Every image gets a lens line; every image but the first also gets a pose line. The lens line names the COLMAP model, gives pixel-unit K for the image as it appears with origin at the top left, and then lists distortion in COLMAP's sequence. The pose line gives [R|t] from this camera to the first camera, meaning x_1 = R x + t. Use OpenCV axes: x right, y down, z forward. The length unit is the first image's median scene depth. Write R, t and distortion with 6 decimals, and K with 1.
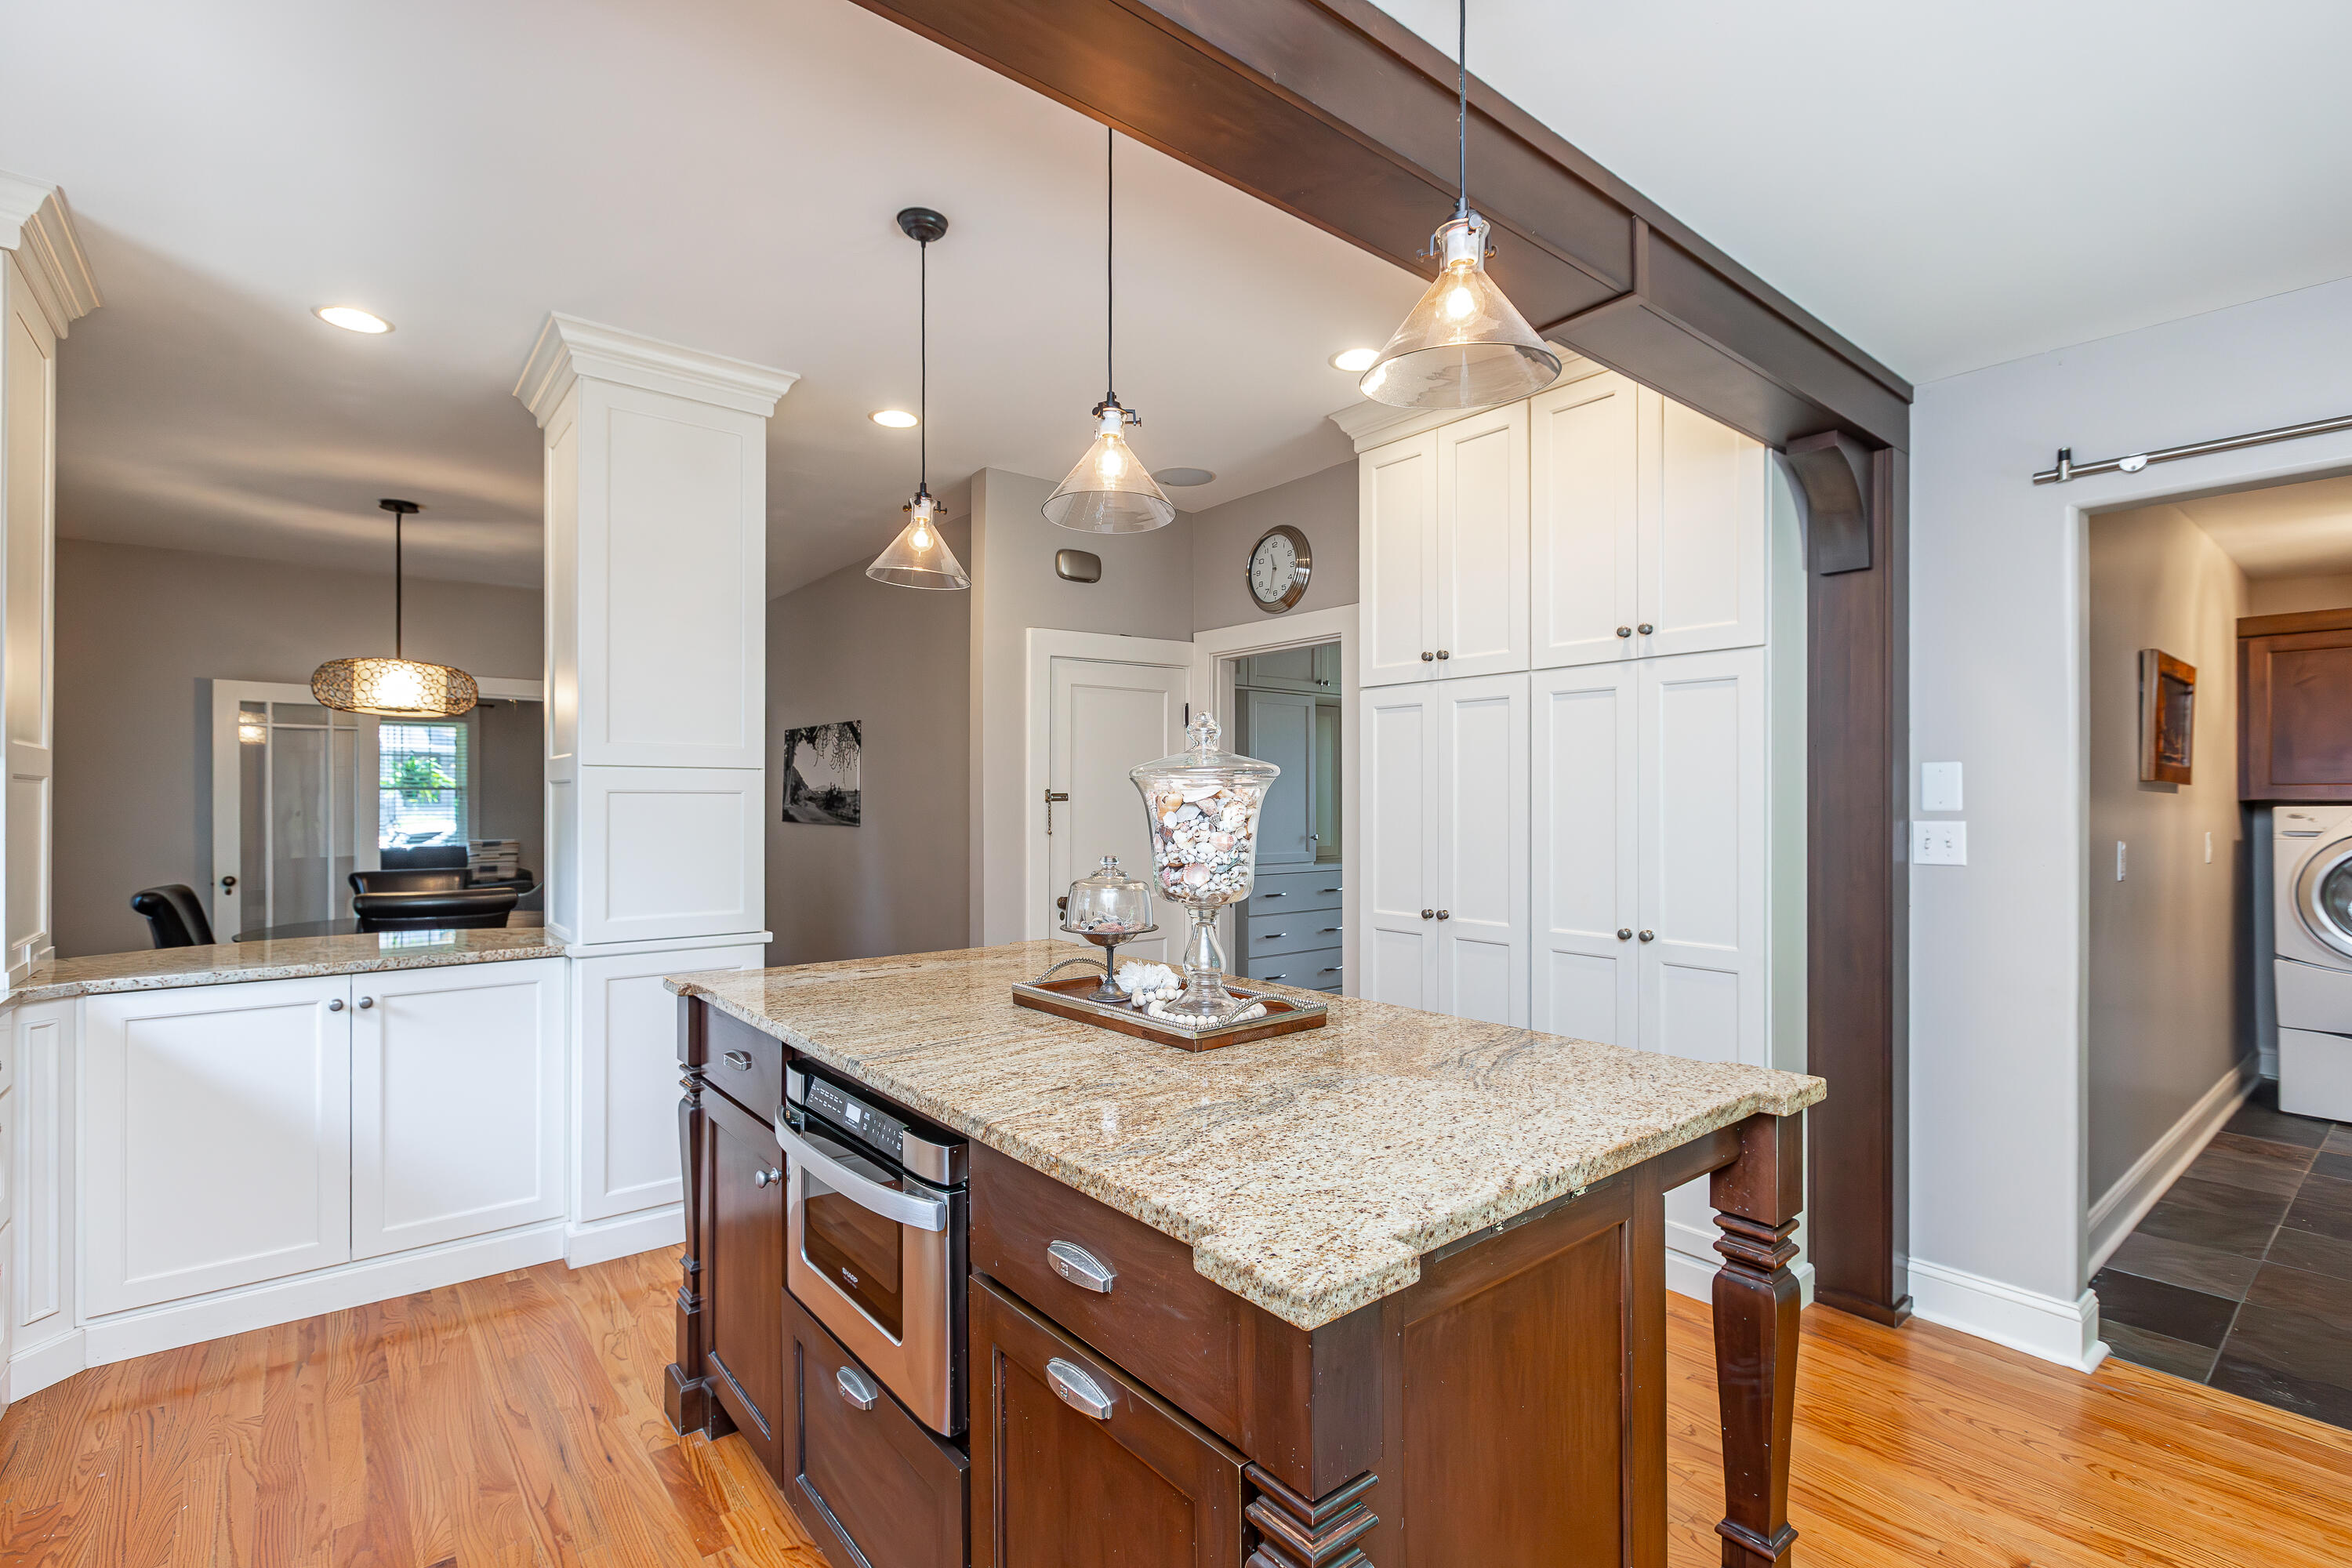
lens RADIAL K [[1079.4, 0, 1166.6], [0, 1079.4, 791.7], [0, 0, 1]] dist [-0.002221, -0.000225]
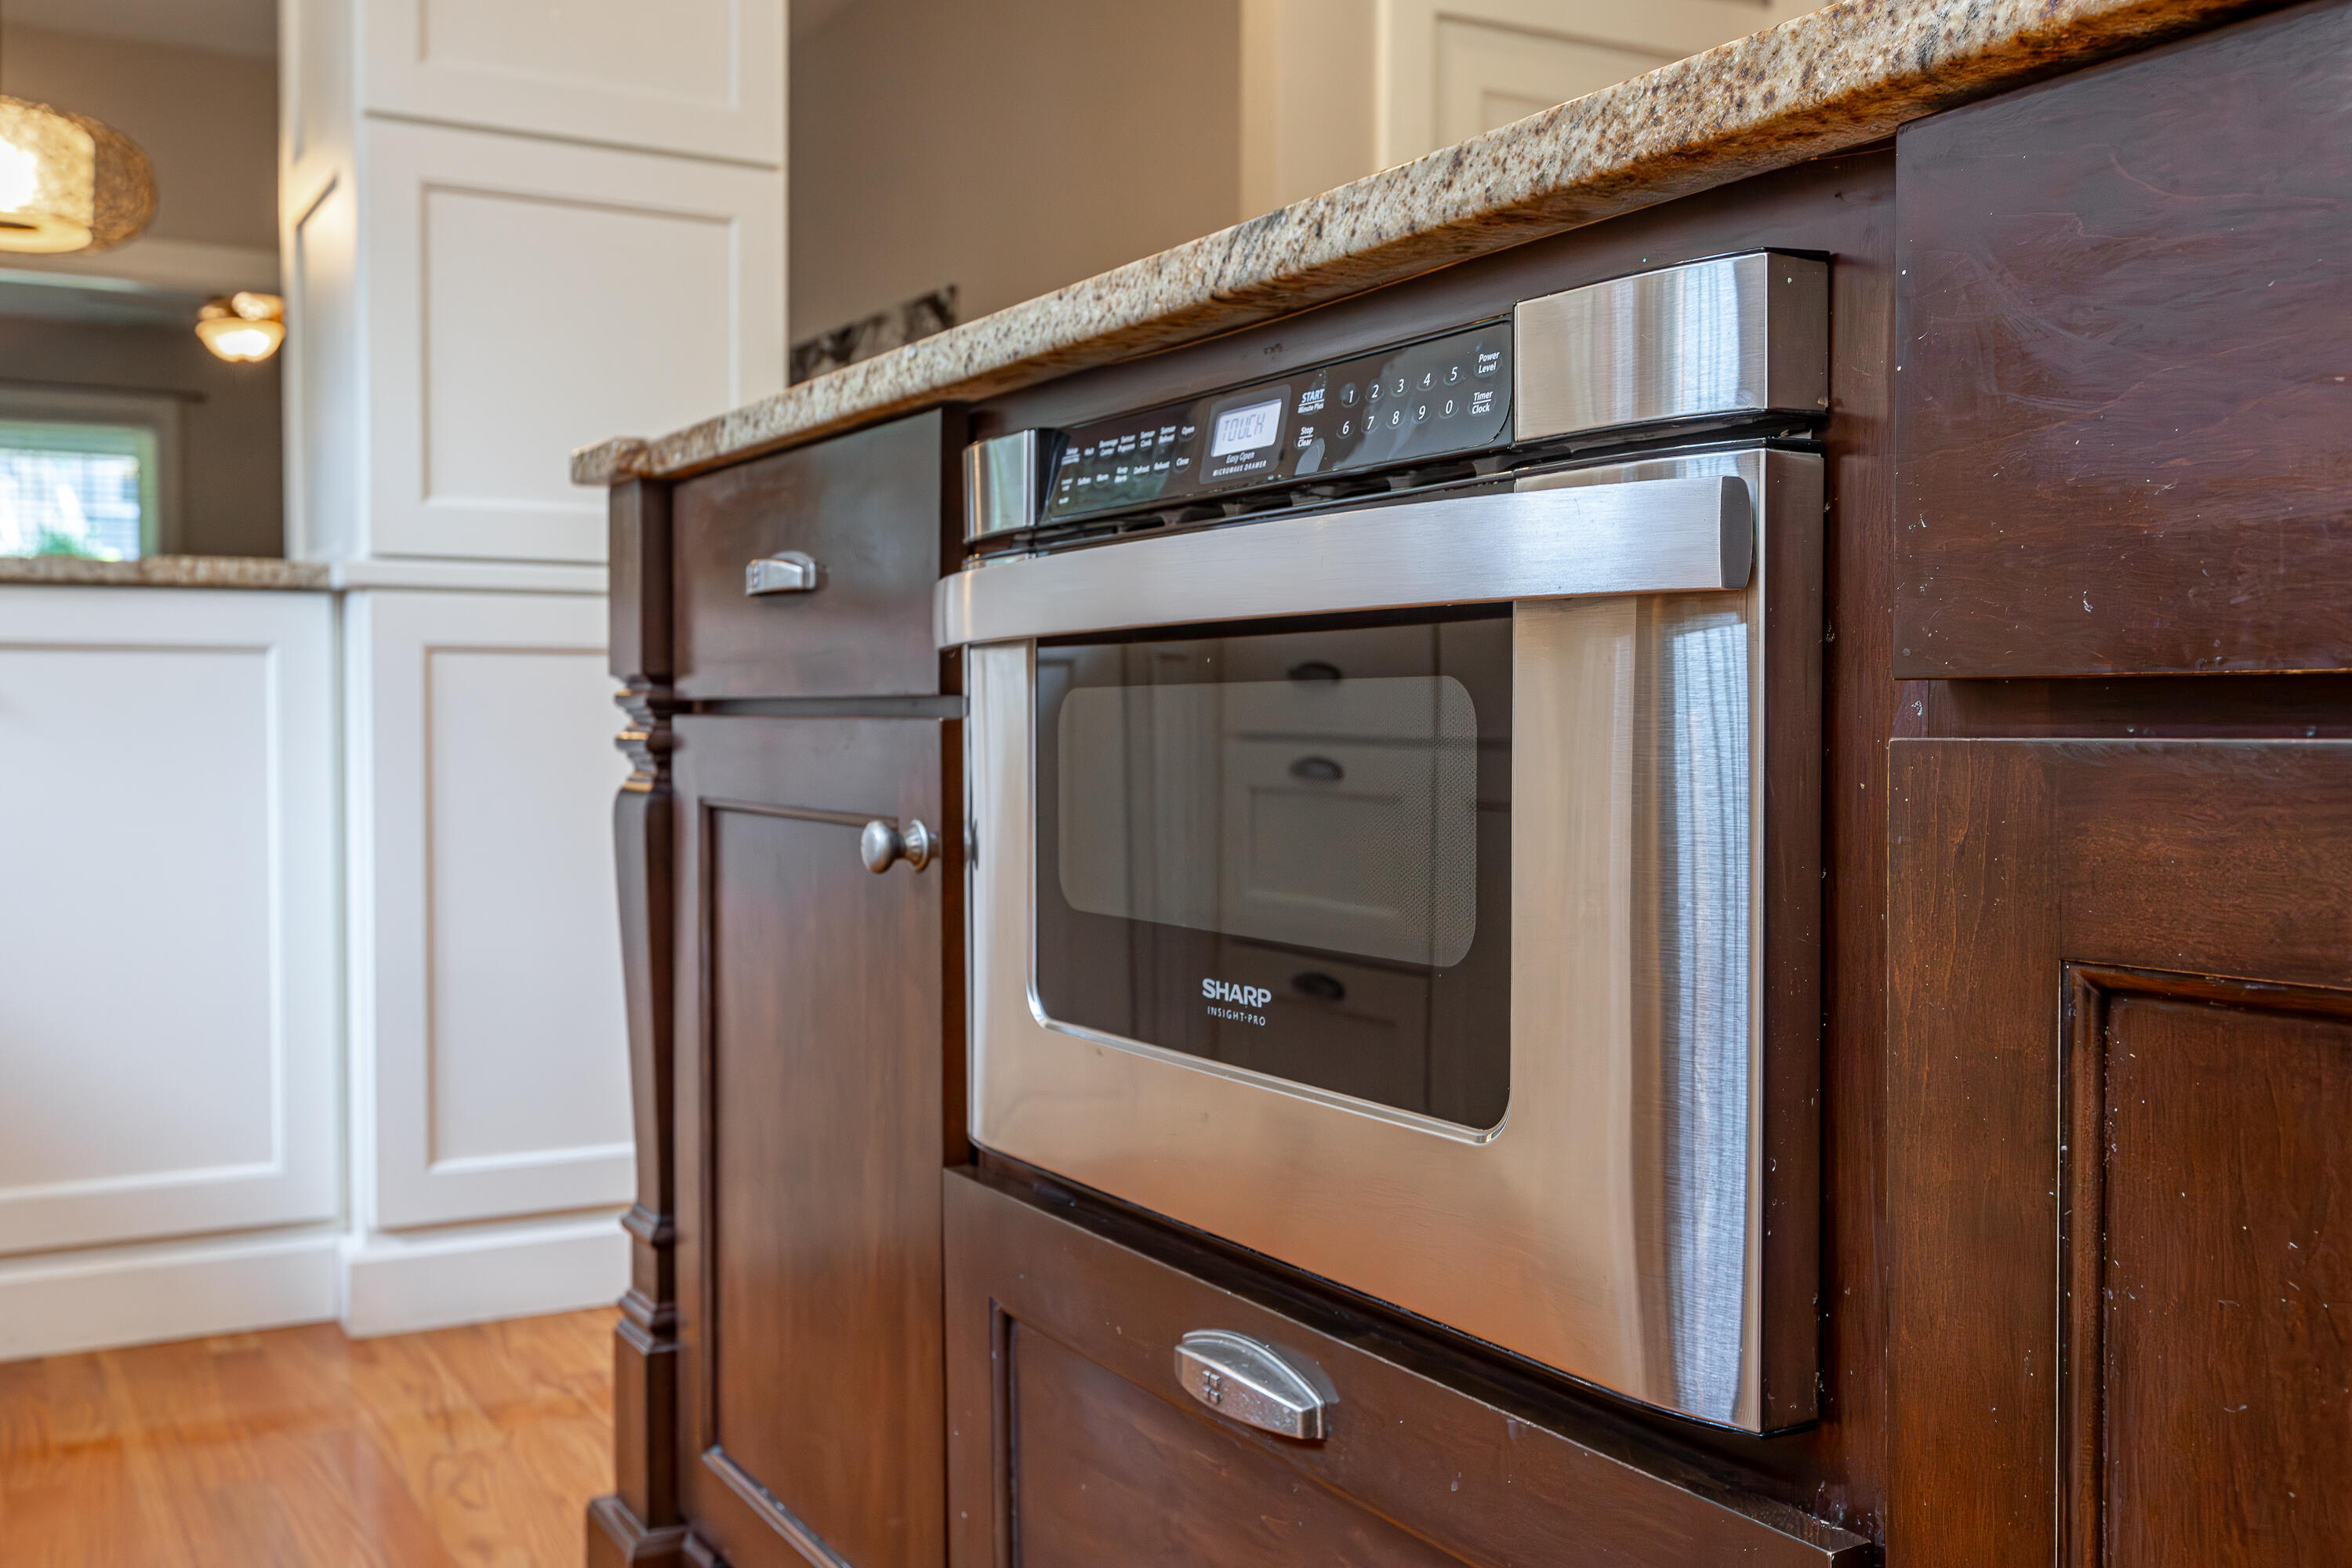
lens RADIAL K [[2196.1, 0, 1179.9], [0, 2196.1, 783.1], [0, 0, 1]] dist [-0.024663, 0.000000]
pose [[0.989494, 0.007156, -0.144394, -0.129260], [-0.001321, 0.999180, 0.040467, 0.212899], [0.144565, -0.039852, 0.988692, 0.243964]]
